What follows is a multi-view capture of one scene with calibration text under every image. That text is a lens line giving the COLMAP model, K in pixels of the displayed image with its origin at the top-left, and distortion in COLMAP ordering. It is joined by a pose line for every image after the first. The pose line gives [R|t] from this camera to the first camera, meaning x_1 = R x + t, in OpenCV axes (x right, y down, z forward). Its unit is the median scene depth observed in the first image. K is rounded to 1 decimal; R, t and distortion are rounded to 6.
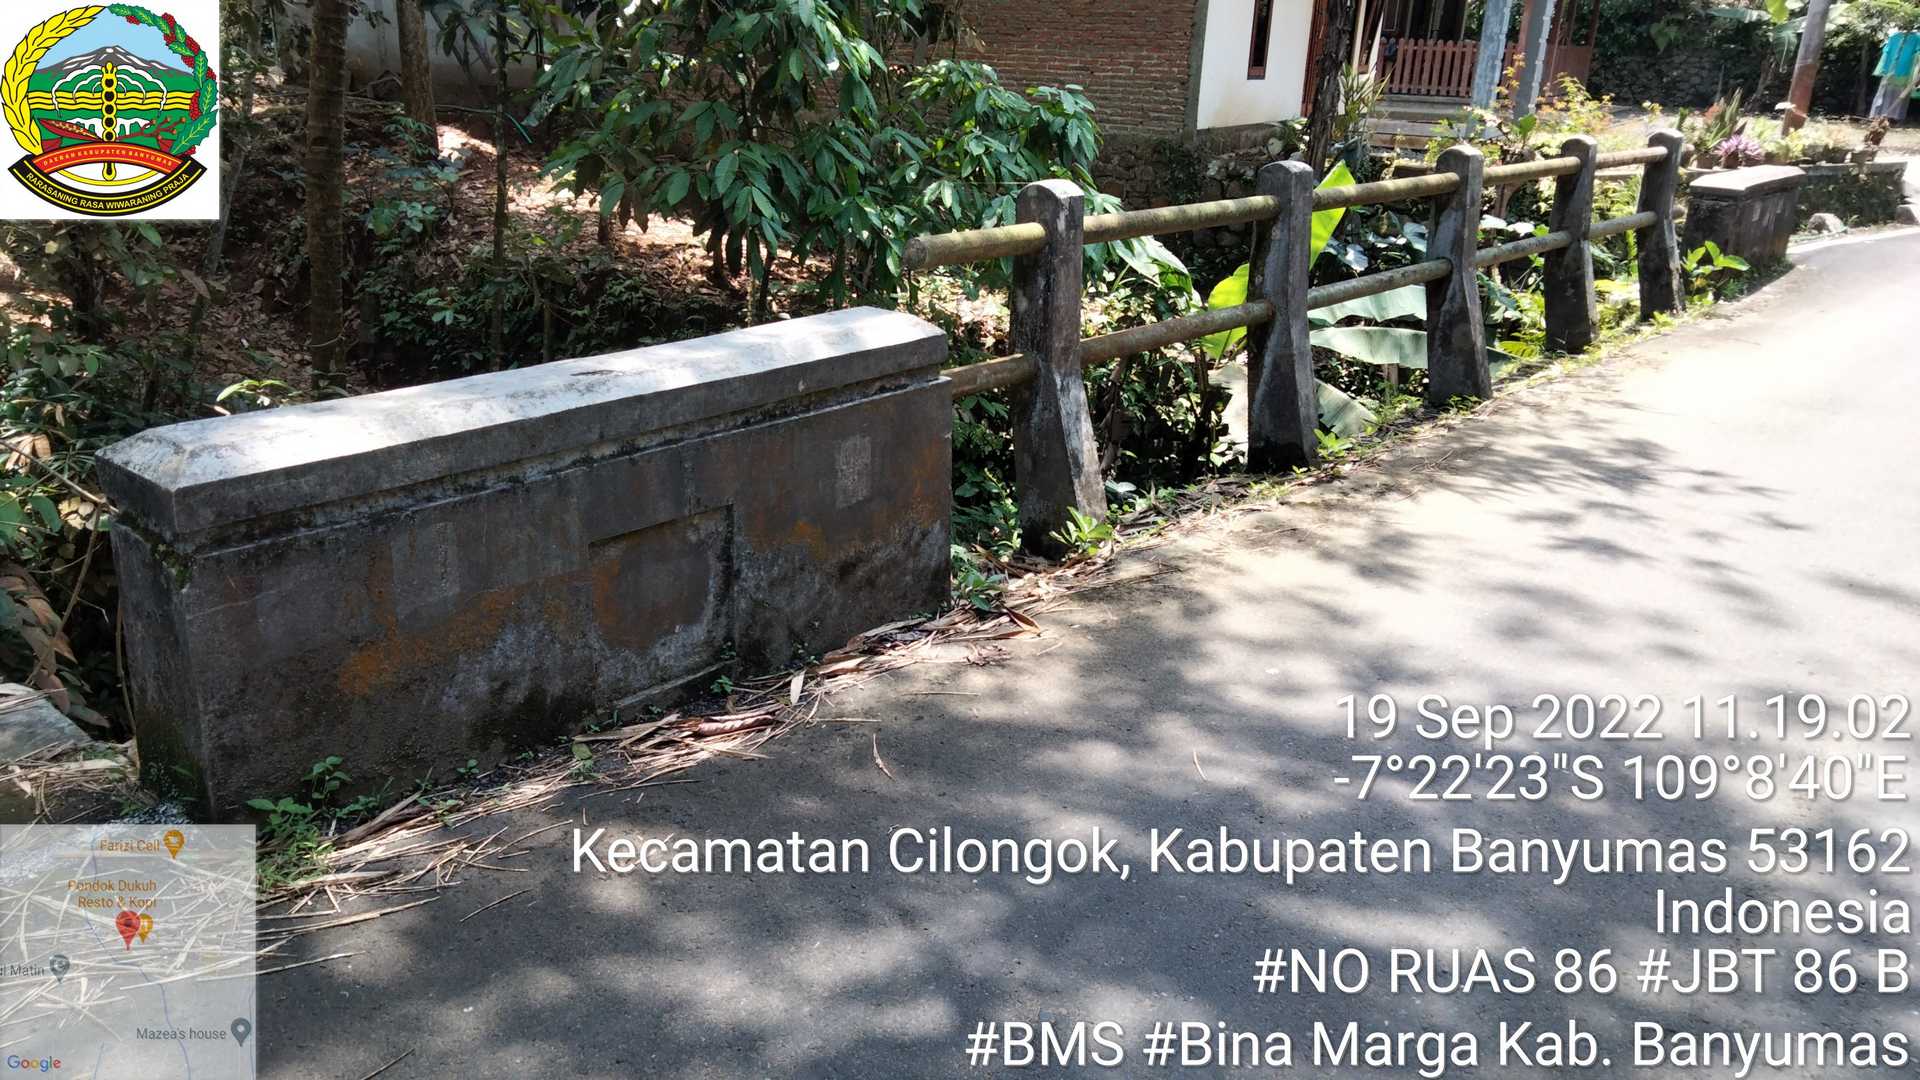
lens RADIAL K [[1360.5, 0, 916.1], [0, 1360.5, 539.8], [0, 0, 1]] dist [0.022012, 0.002166]
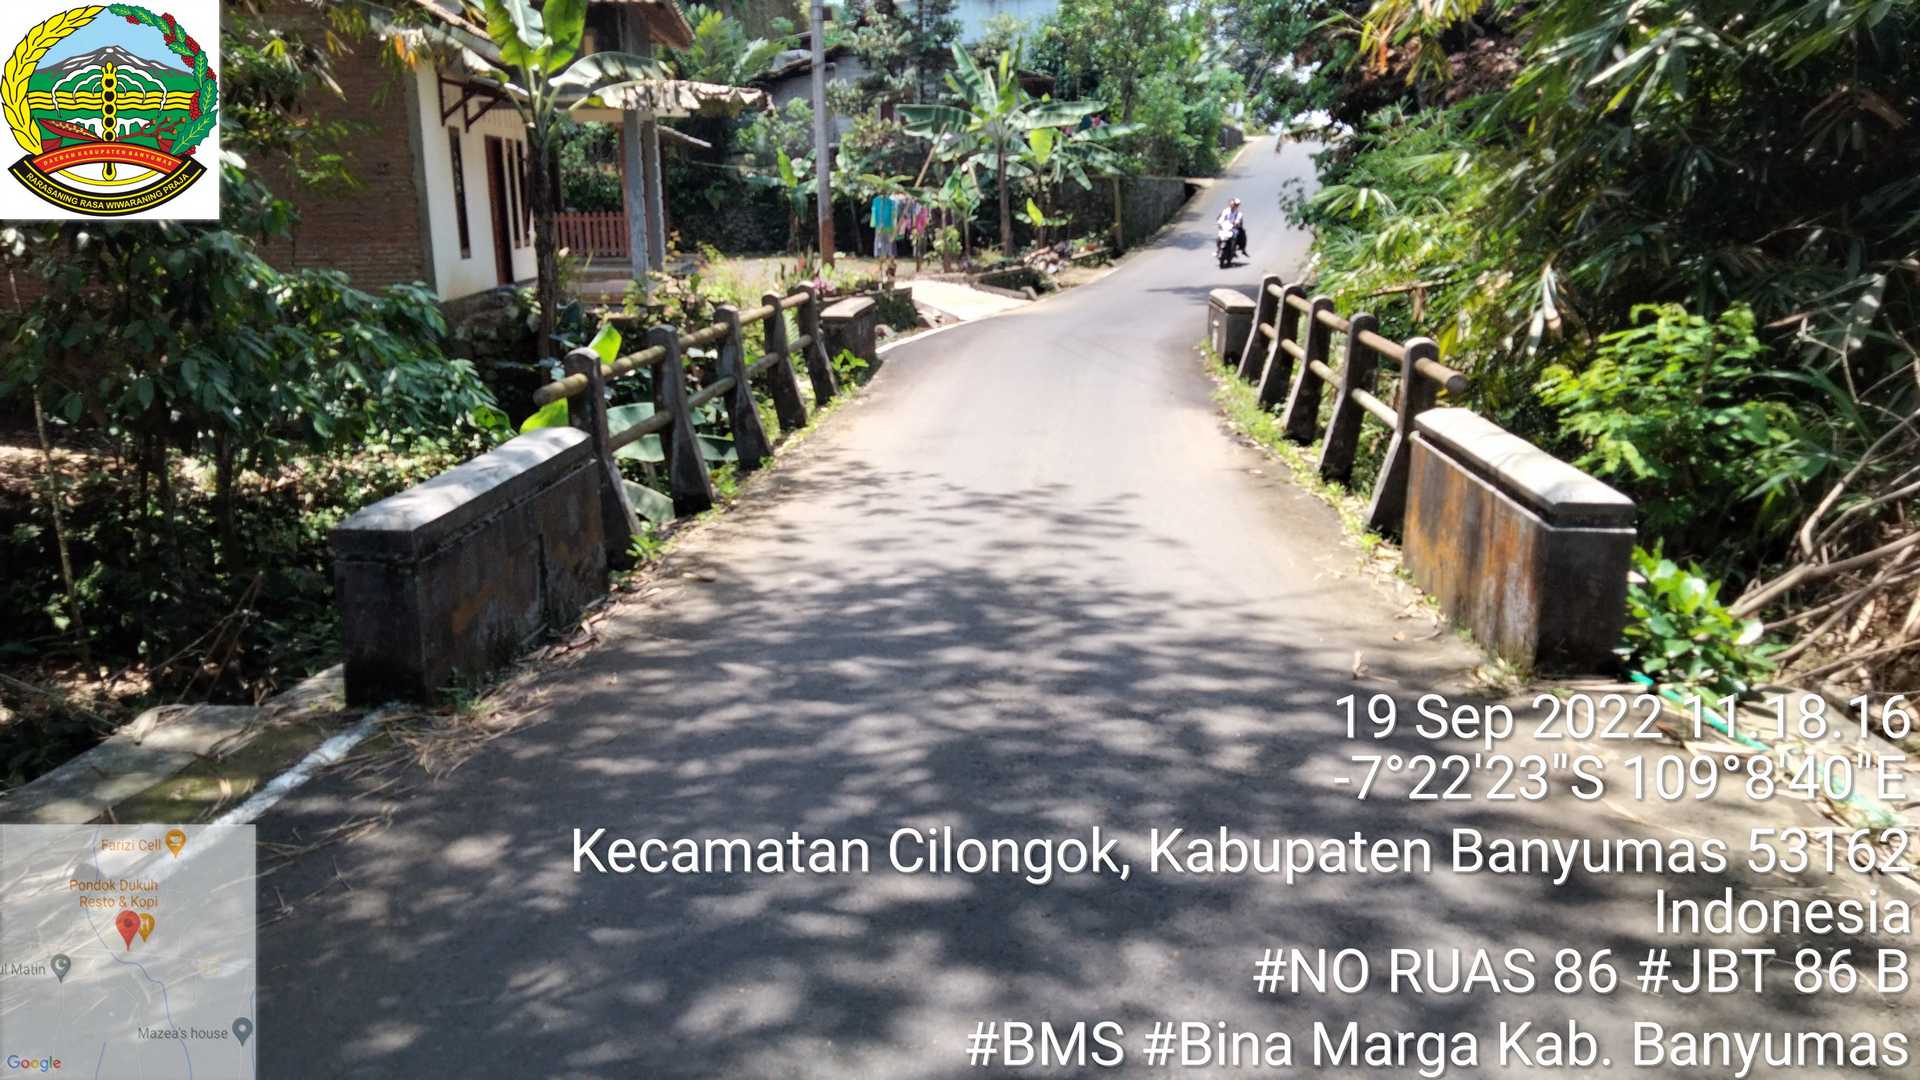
lens RADIAL K [[1360.5, 0, 916.1], [0, 1360.5, 539.8], [0, 0, 1]] dist [0.022012, 0.002166]
pose [[0.804413, -0.183428, 0.565043, -0.261153], [0.241907, 0.969849, -0.029547, 0.054293], [-0.542587, 0.160456, 0.824532, -0.272223]]
